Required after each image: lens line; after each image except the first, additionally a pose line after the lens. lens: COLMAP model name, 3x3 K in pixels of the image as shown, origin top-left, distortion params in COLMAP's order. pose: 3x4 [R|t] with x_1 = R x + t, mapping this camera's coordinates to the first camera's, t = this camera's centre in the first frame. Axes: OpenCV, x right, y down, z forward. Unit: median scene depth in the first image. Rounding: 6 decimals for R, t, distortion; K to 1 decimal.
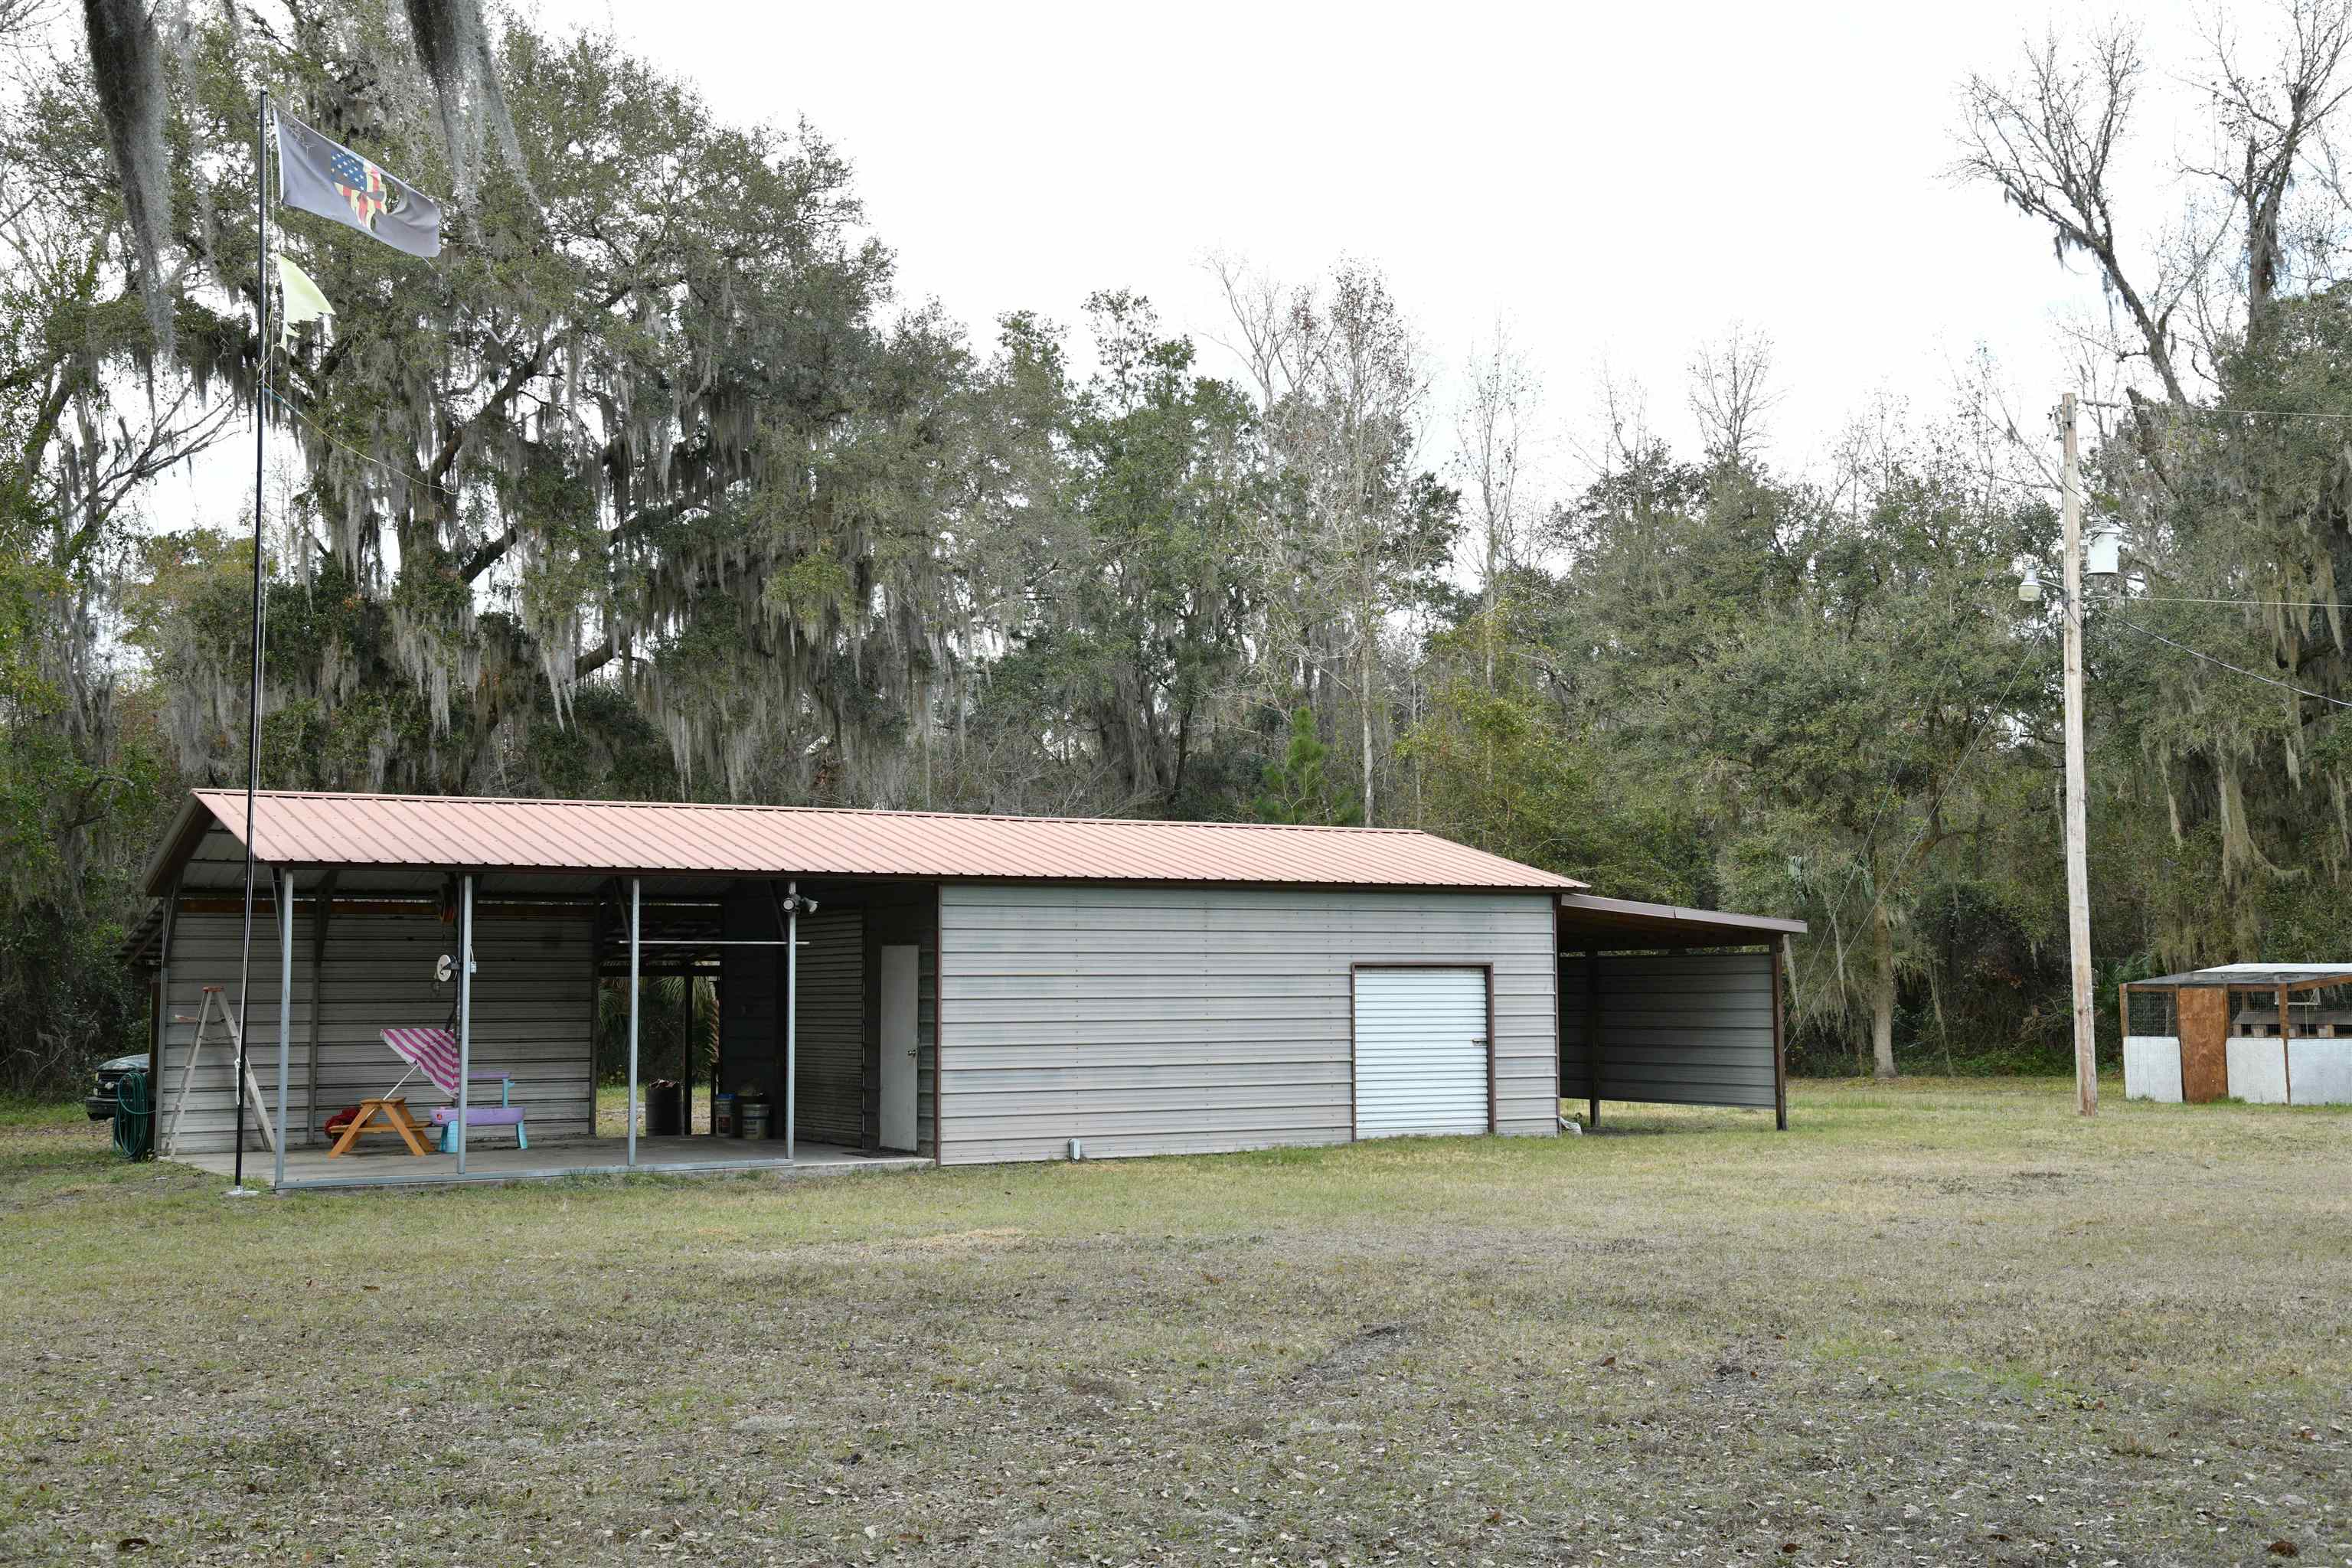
lens RADIAL K [[2585.0, 0, 1185.0], [0, 2585.0, 776.8], [0, 0, 1]] dist [0.058576, 0.224212]
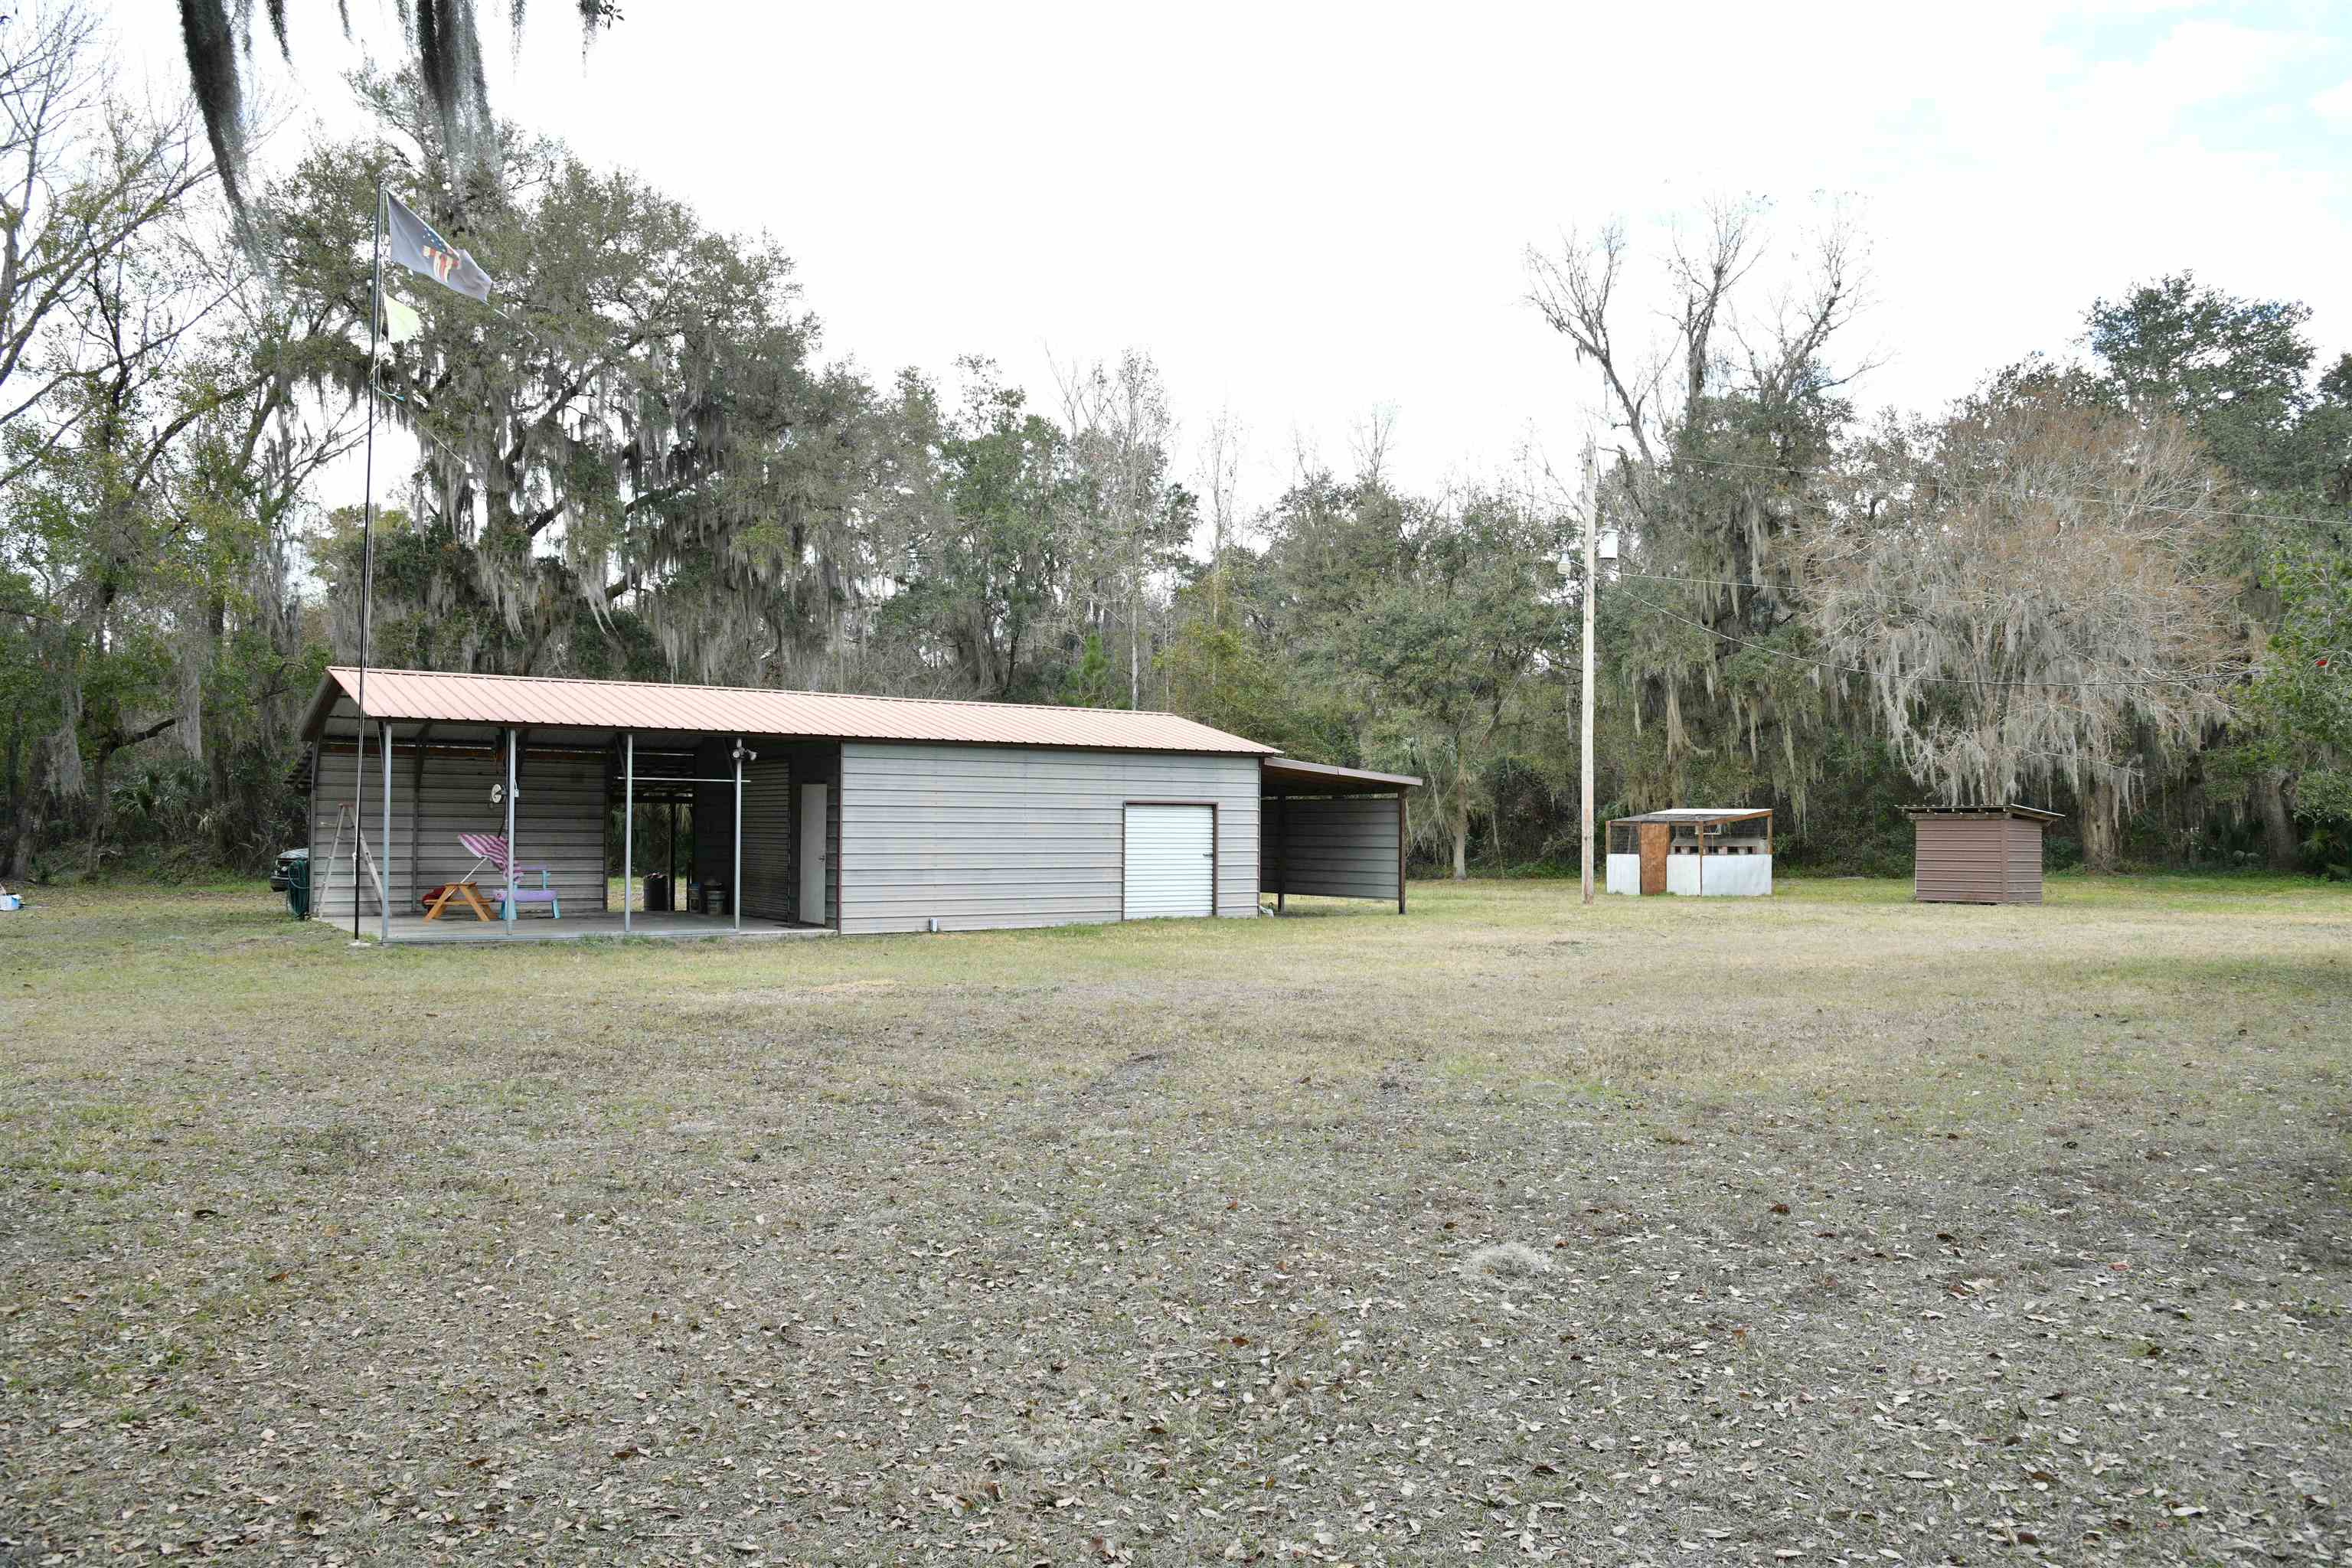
lens RADIAL K [[1668.4, 0, 1183.2], [0, 1668.4, 778.9], [0, 0, 1]] dist [-0.109676, 0.076602]
pose [[0.994671, 0.016279, 0.101806, 0.000576], [-0.022052, 0.998196, 0.055841, 0.003559], [-0.100714, -0.057788, 0.993236, 0.033693]]
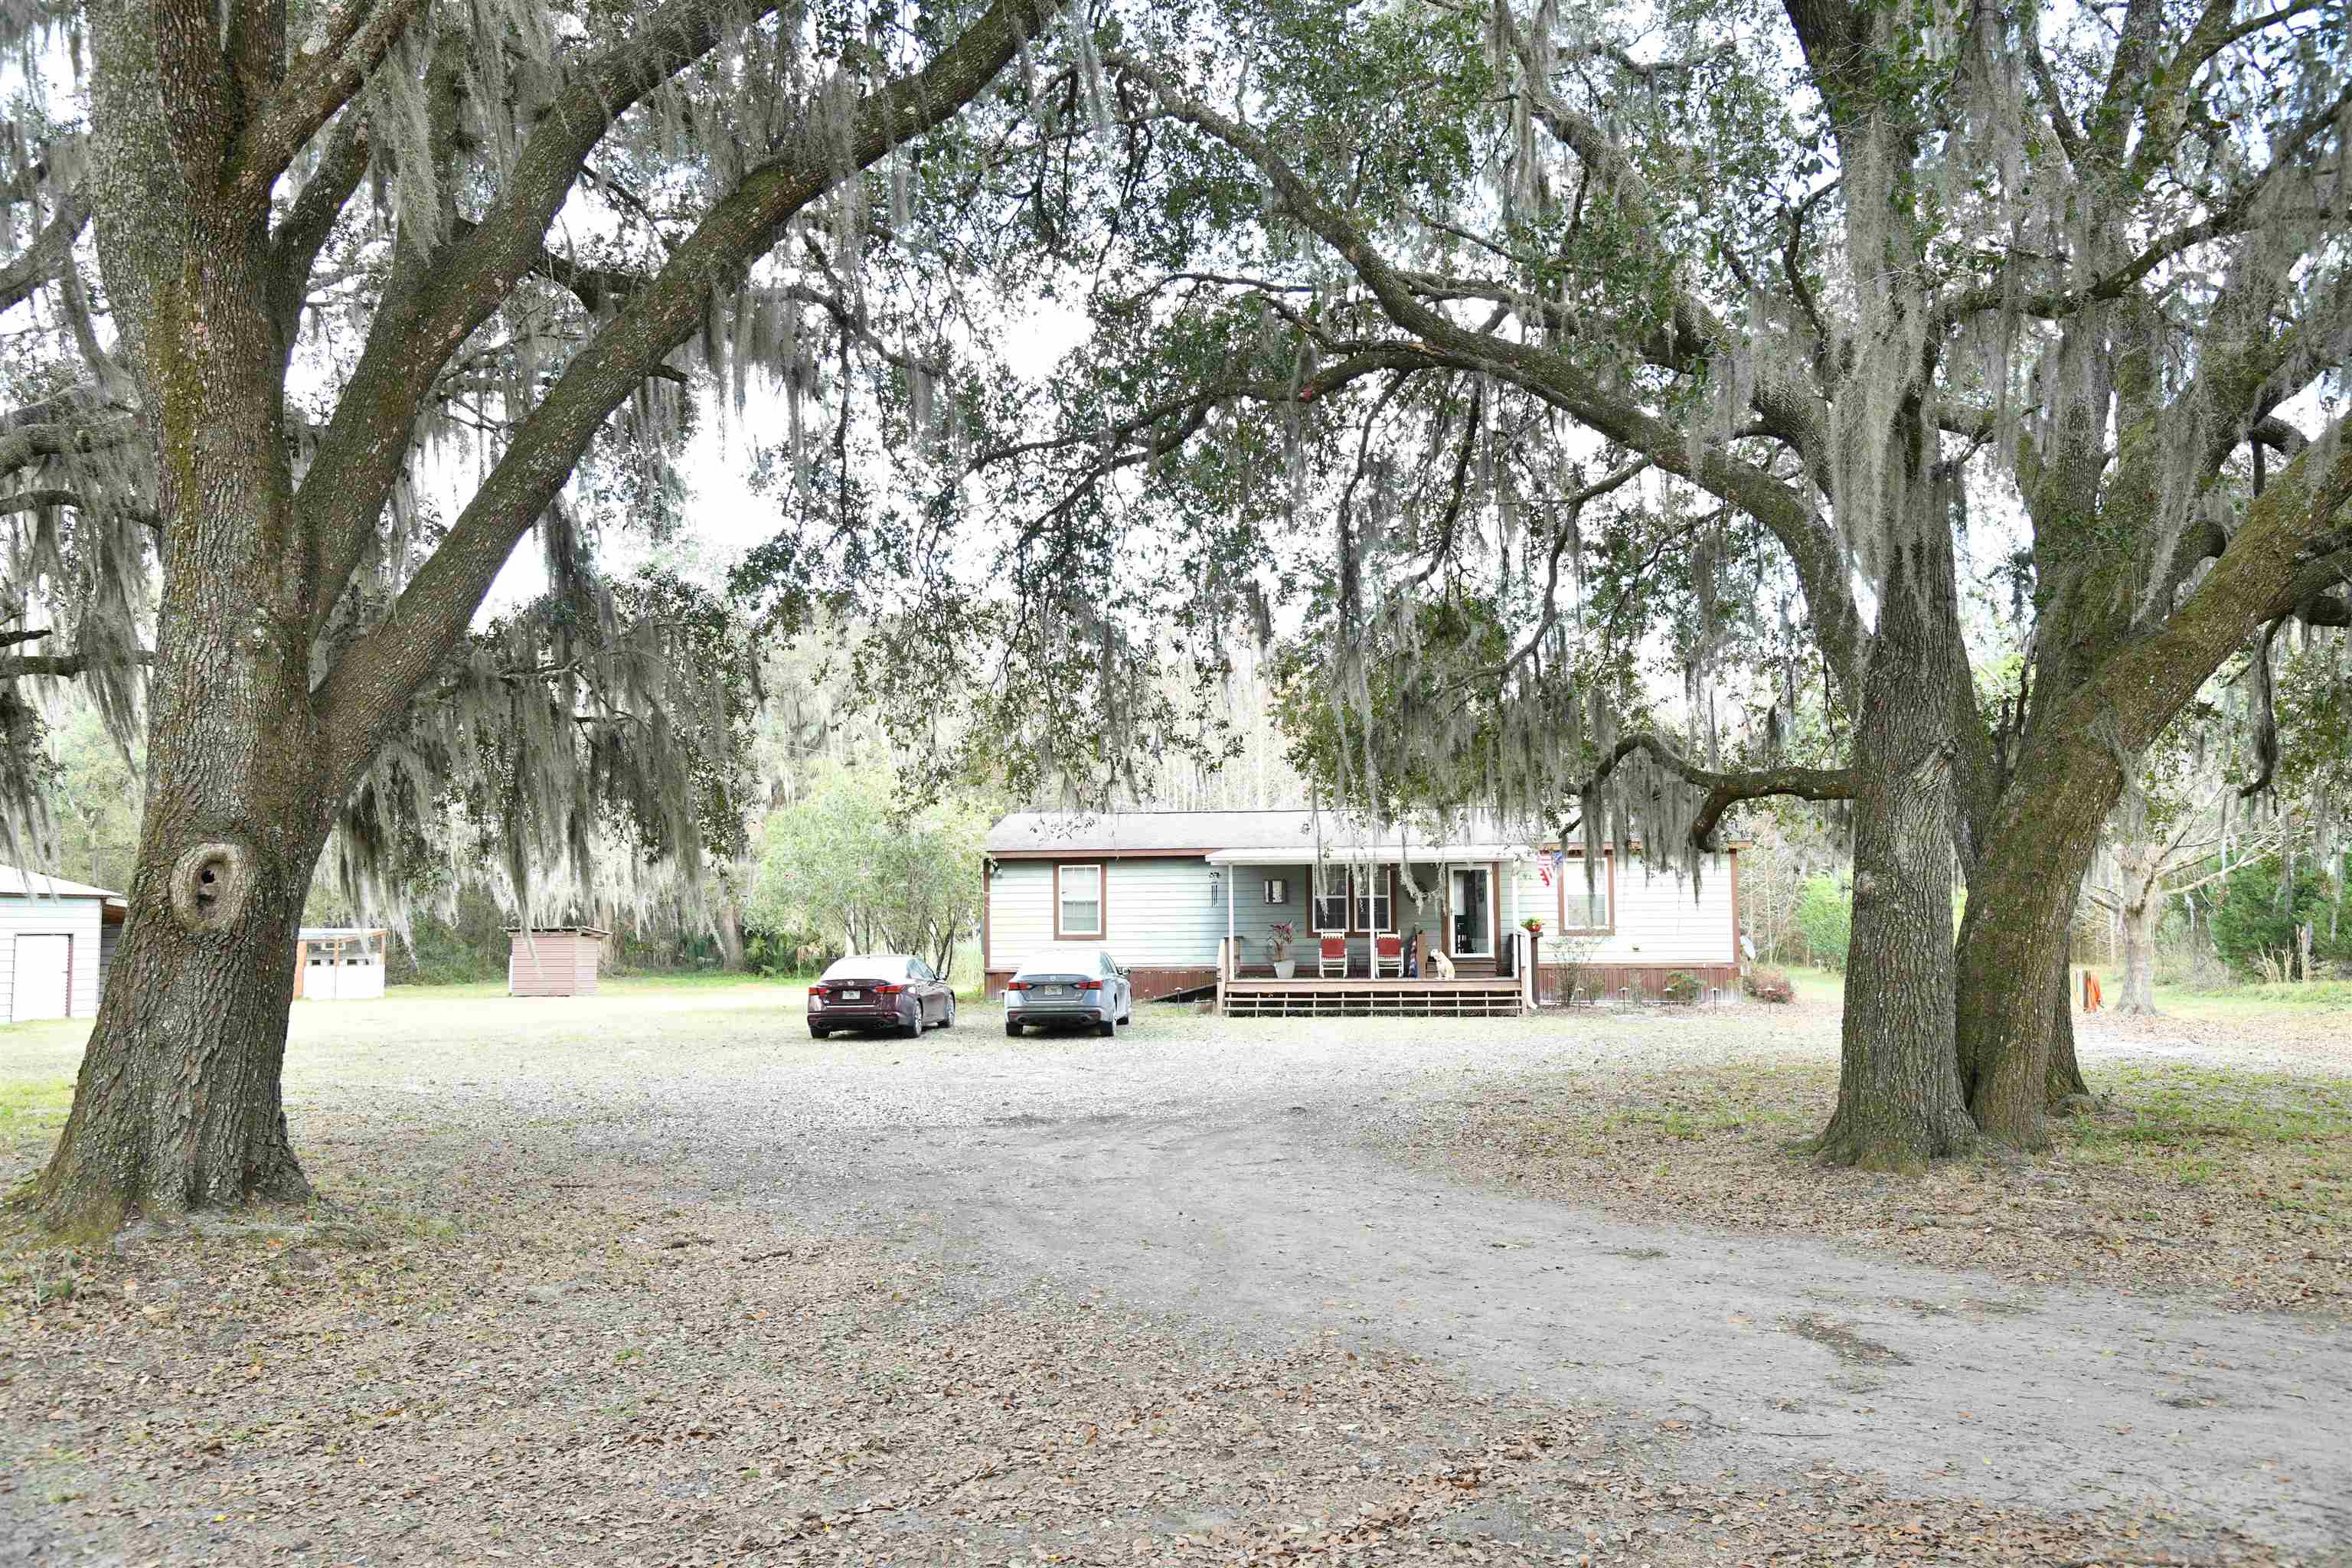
lens RADIAL K [[2006.2, 0, 1176.0], [0, 2006.2, 784.0], [0, 0, 1]] dist [-0.001827, -0.000571]
pose [[0.591046, 0.065365, 0.803985, -0.435726], [-0.069458, 0.997133, -0.030006, -0.037718], [-0.803642, -0.038108, 0.593892, -0.411781]]
